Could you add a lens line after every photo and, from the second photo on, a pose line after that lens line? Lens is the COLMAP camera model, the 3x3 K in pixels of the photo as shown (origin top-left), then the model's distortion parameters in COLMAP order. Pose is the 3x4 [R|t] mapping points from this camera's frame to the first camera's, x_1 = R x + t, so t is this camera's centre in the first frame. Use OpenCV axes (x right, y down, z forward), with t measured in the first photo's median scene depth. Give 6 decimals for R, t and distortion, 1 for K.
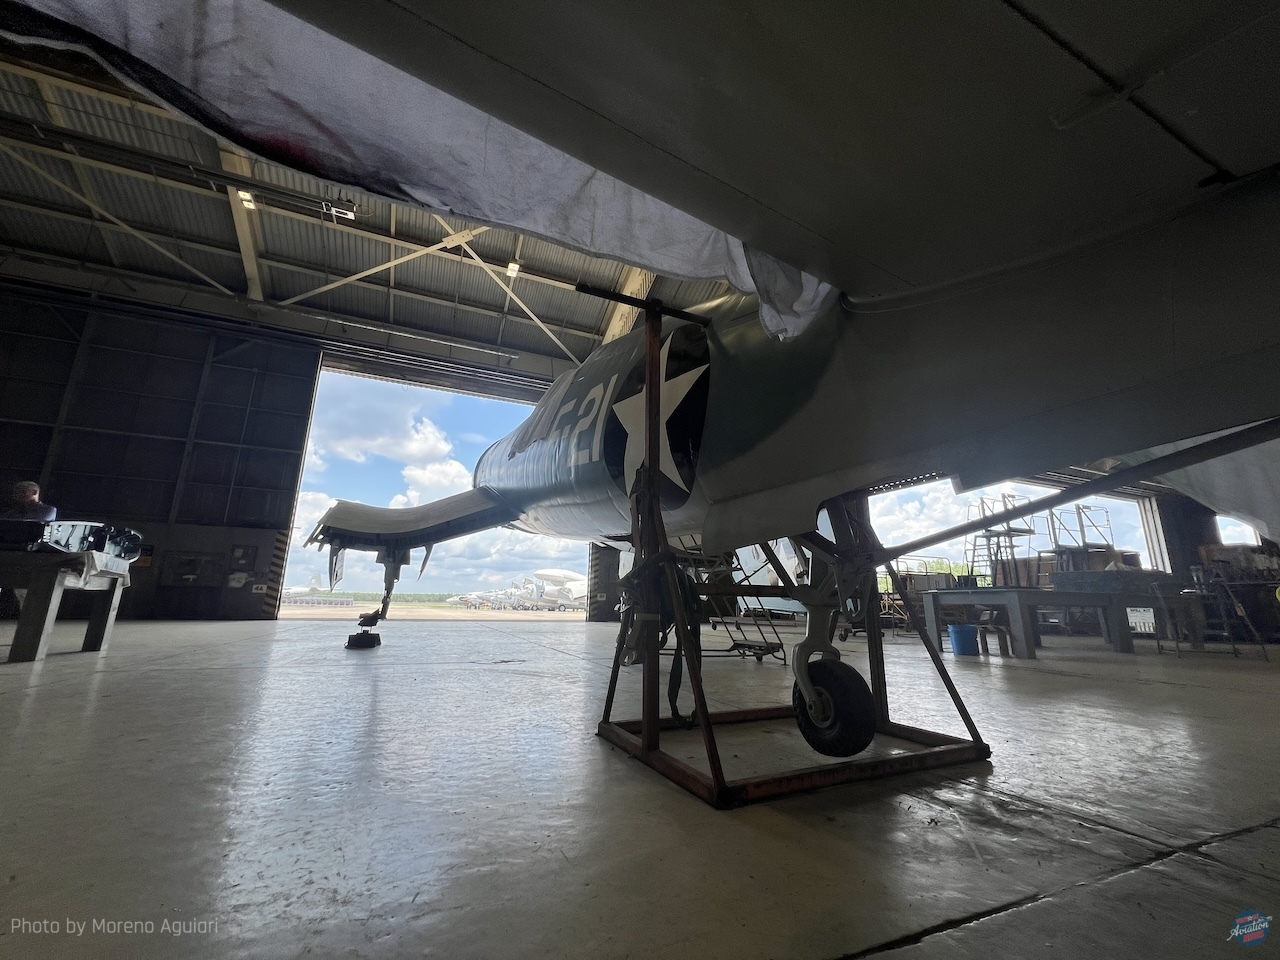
lens RADIAL K [[513.2, 0, 636.6], [0, 513.2, 471.2], [0, 0, 1]] dist [-0.005988, 0.001134]
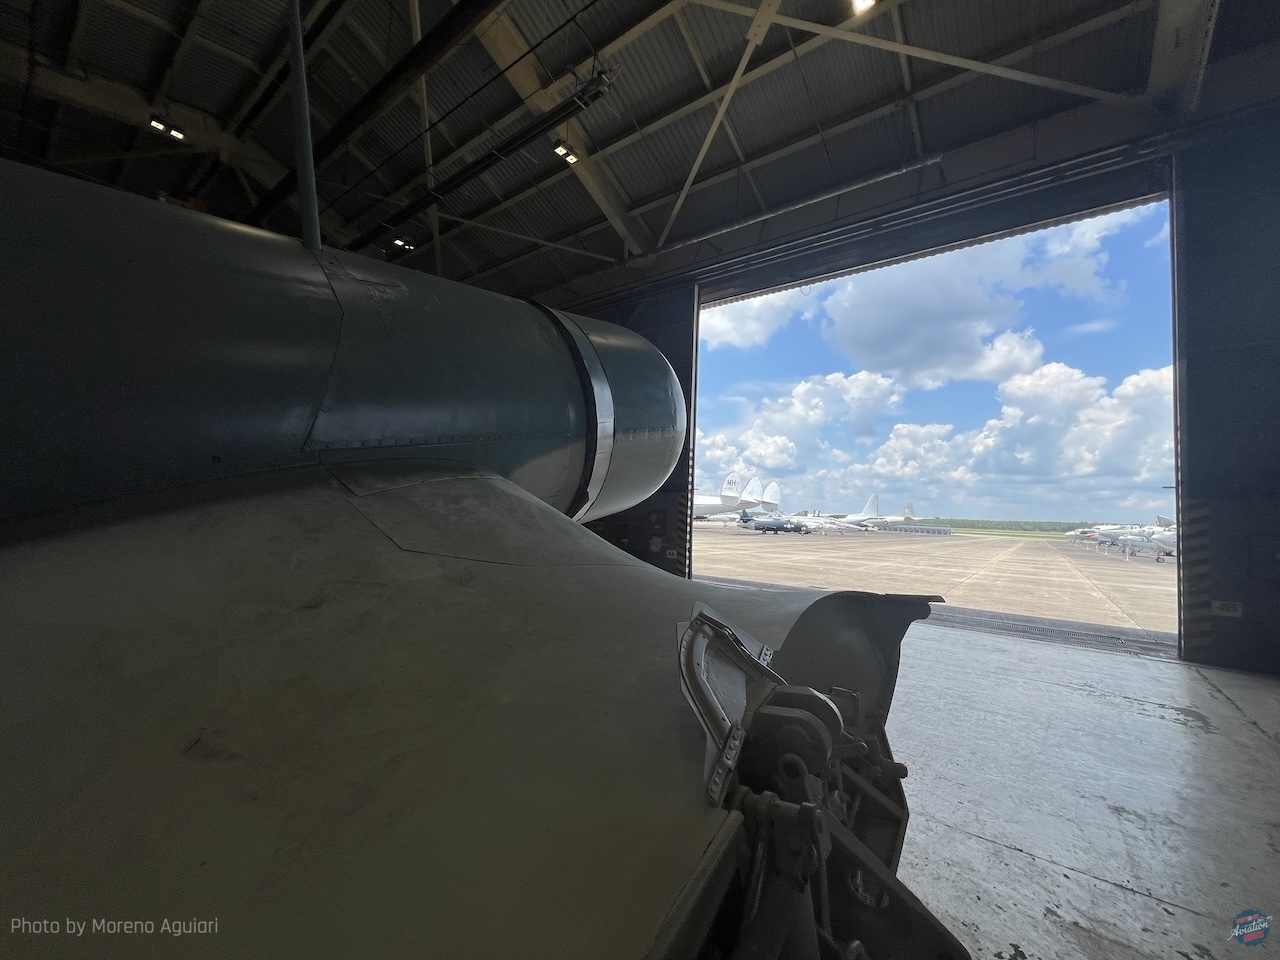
lens RADIAL K [[513.2, 0, 638.3], [0, 513.2, 477.3], [0, 0, 1]] dist [-0.005988, 0.001134]
pose [[0.494566, -0.060350, -0.867042, 0.072050], [0.189828, 0.981002, 0.039997, 0.033819], [0.848157, -0.184370, 0.496627, 0.451316]]
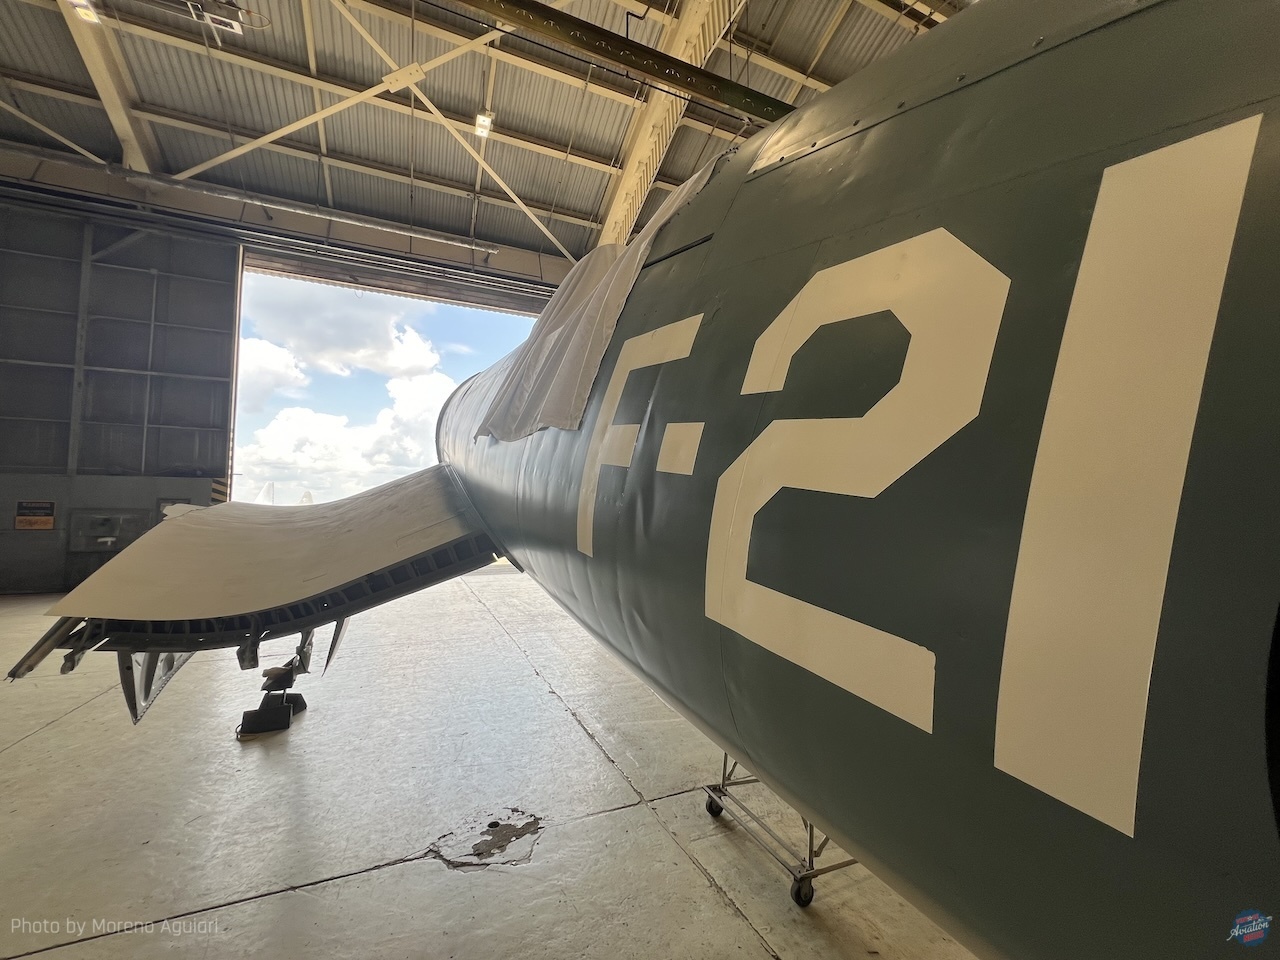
lens RADIAL K [[513.2, 0, 636.2], [0, 513.2, 476.4], [0, 0, 1]] dist [-0.005988, 0.001134]
pose [[0.999779, -0.013839, 0.015798, -0.038777], [0.010754, 0.983435, 0.180941, -0.025995], [-0.018040, -0.180731, 0.983367, 0.177838]]
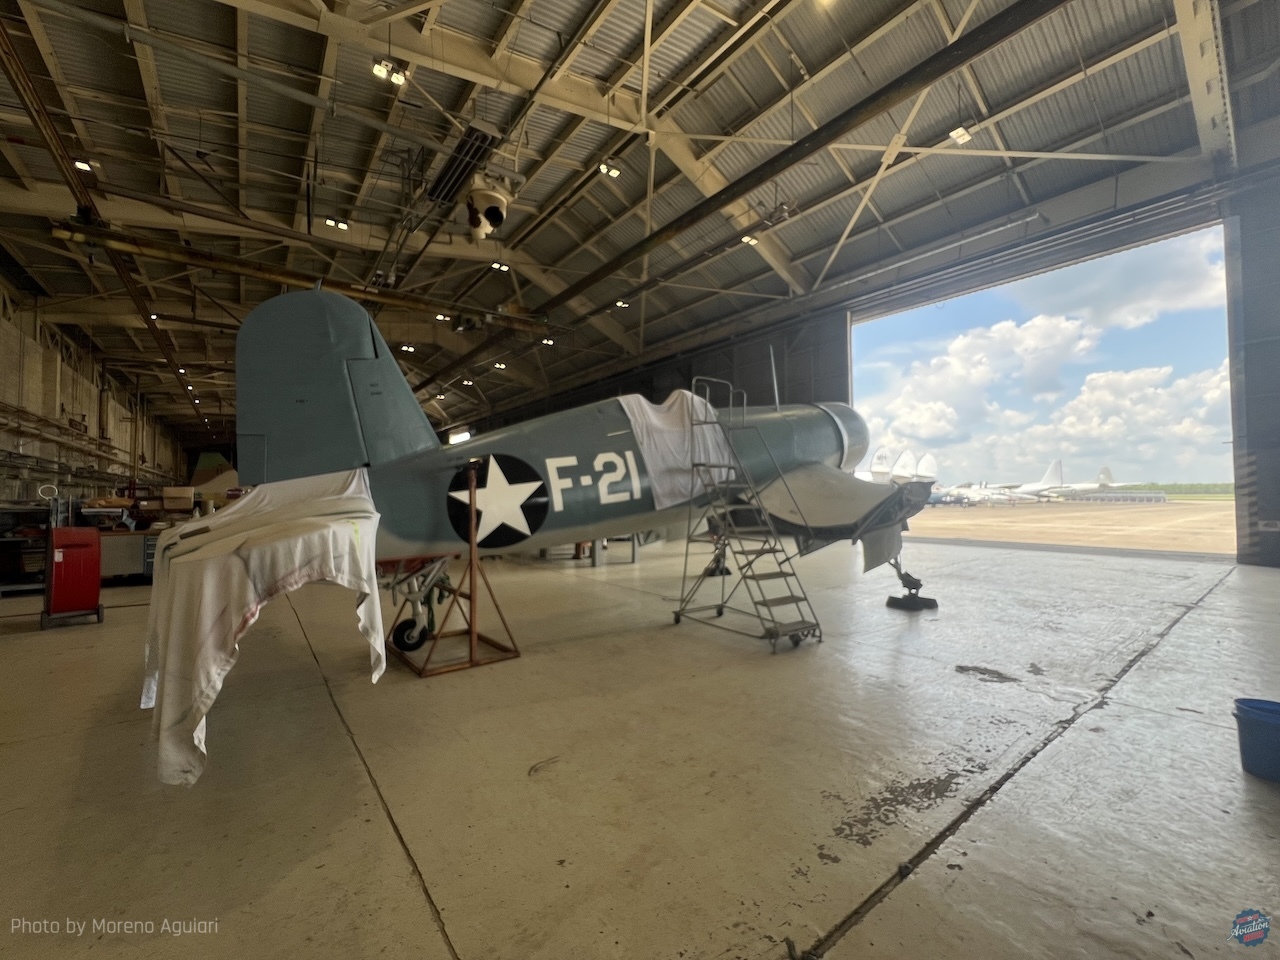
lens RADIAL K [[513.2, 0, 641.0], [0, 513.2, 472.8], [0, 0, 1]] dist [-0.005988, 0.001134]
pose [[0.254309, -0.064594, -0.964963, 0.373081], [0.255618, 0.966774, 0.002651, -0.007447], [0.932731, -0.247336, 0.262371, 0.184797]]
